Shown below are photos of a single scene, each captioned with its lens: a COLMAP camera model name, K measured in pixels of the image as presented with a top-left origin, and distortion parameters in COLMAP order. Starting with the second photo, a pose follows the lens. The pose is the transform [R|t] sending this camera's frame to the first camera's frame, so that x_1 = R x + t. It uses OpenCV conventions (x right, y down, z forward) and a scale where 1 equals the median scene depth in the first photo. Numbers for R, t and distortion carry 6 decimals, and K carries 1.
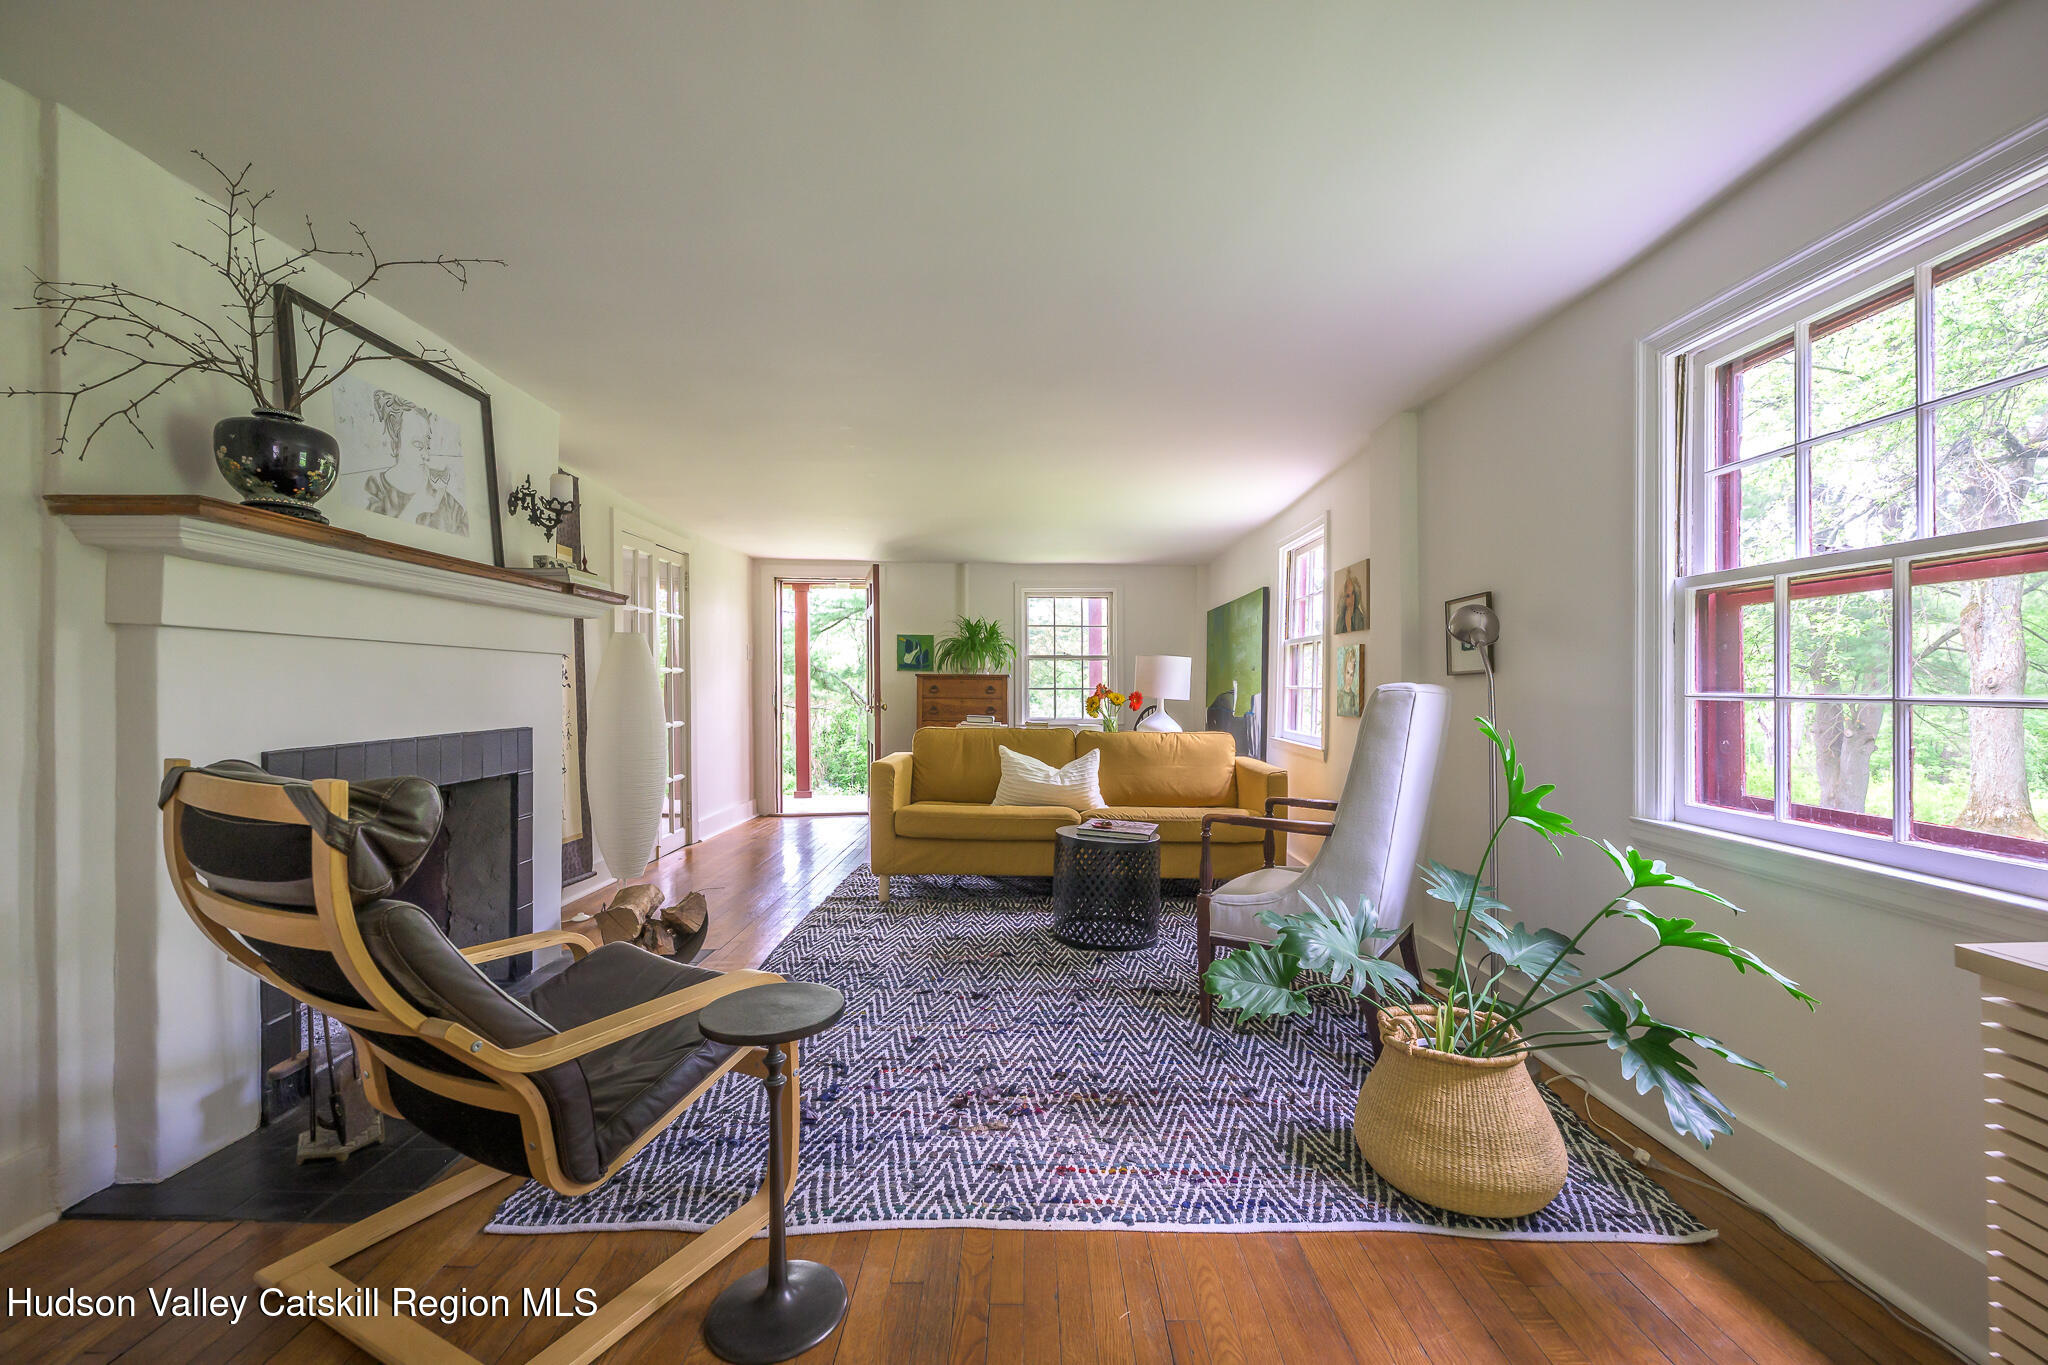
lens RADIAL K [[793.8, 0, 1024.7], [0, 793.8, 686.6], [0, 0, 1]] dist [0.000343, -0.000065]
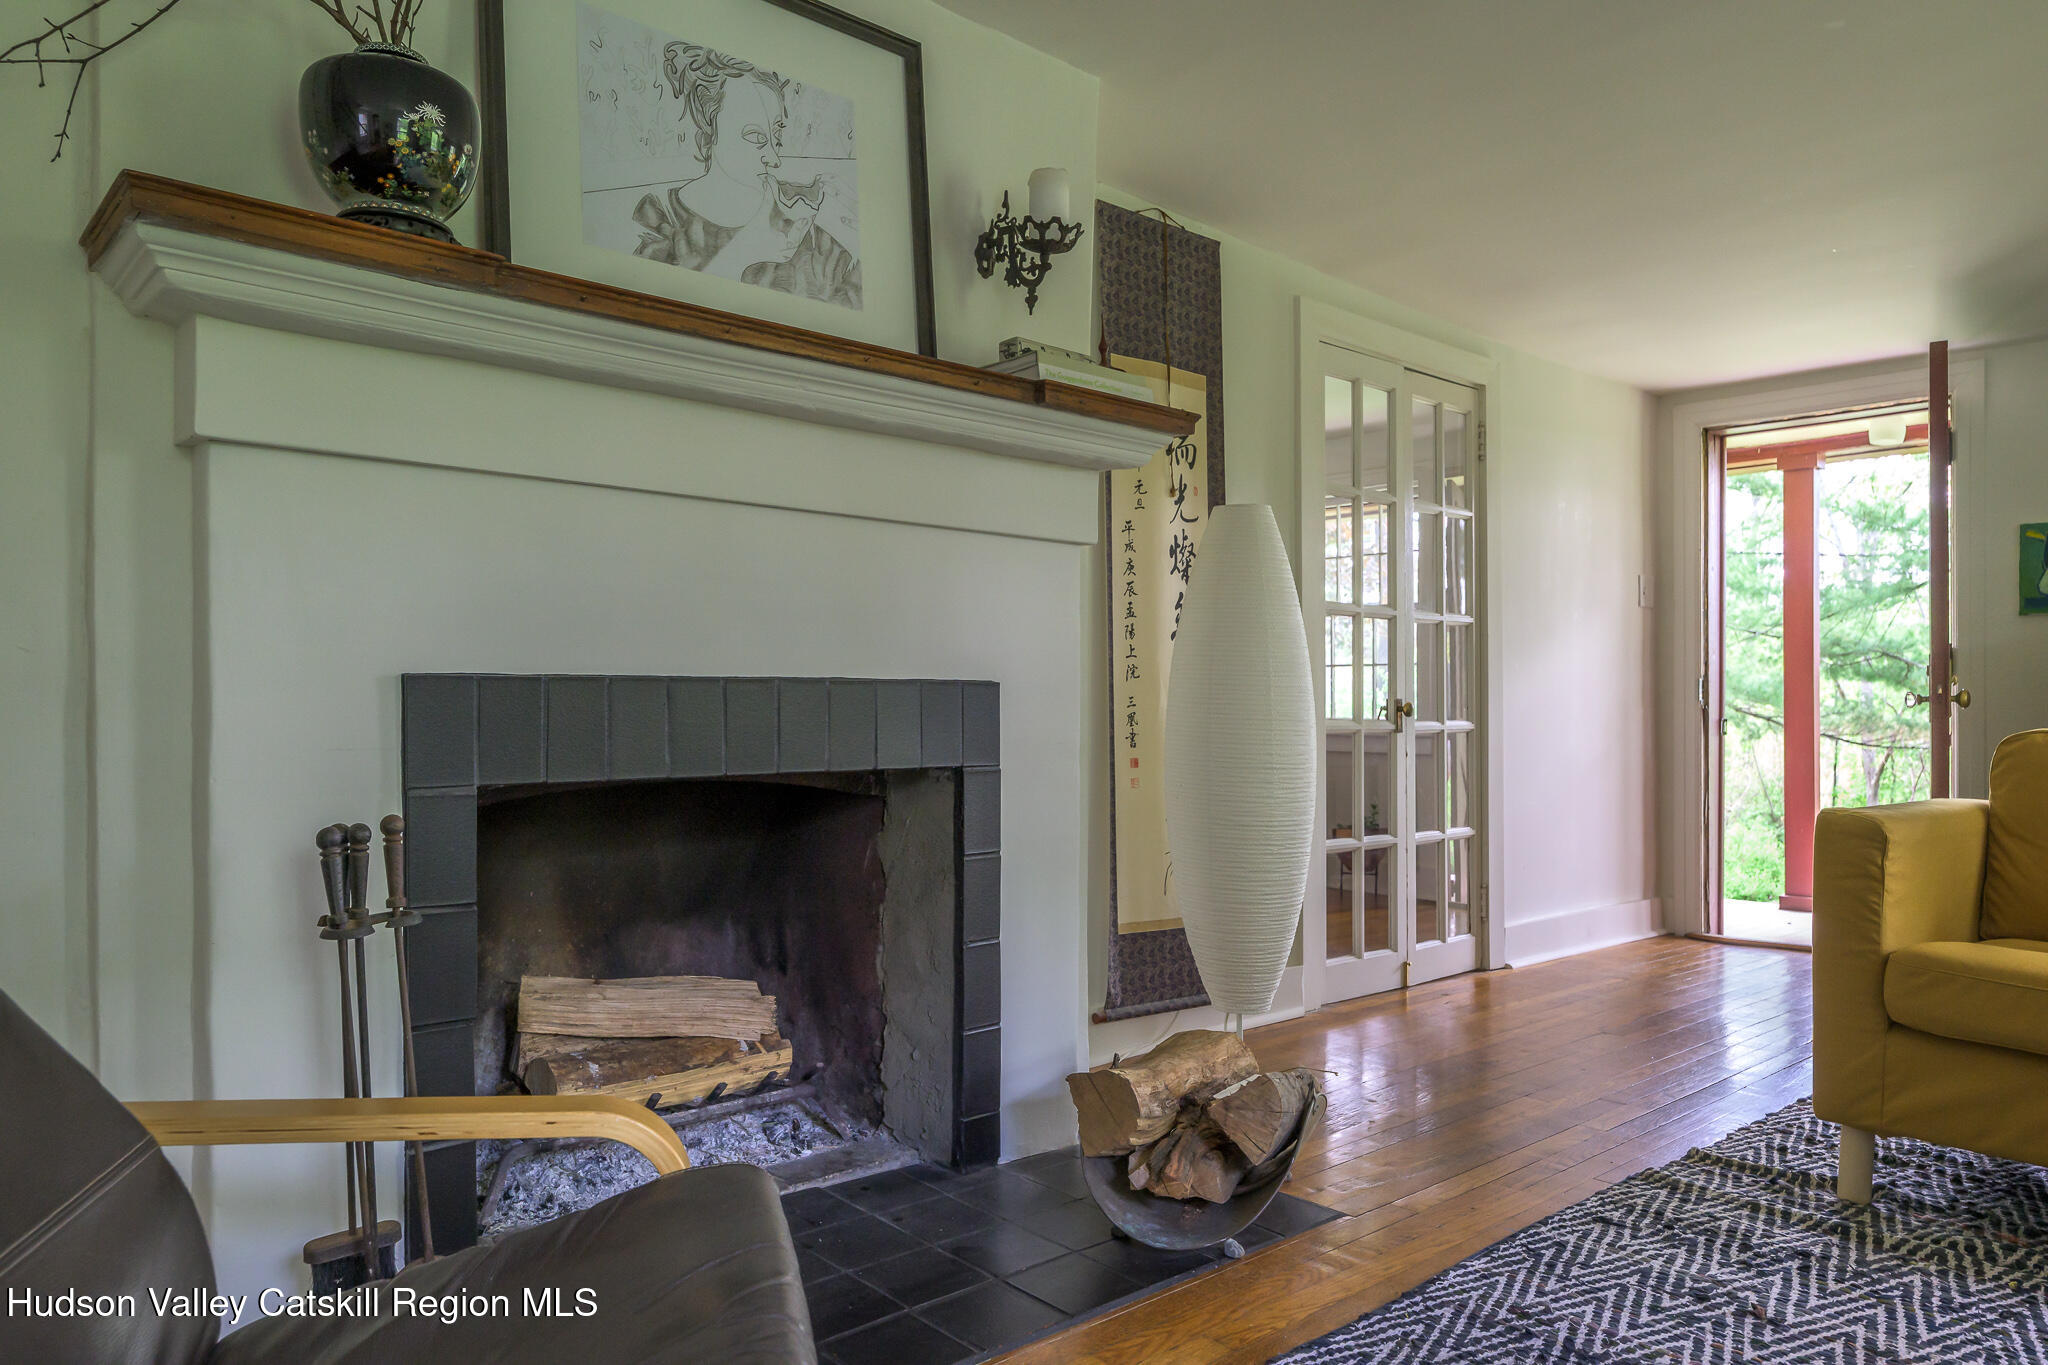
lens RADIAL K [[1350.4, 0, 1019.5], [0, 1350.4, 714.1], [0, 0, 1]] dist [-0.002624, 0.001971]
pose [[0.663141, 0.006327, -0.748468, 0.037062], [-0.001695, 0.999974, 0.006951, 0.068271], [0.748493, -0.003341, 0.663135, 0.451096]]
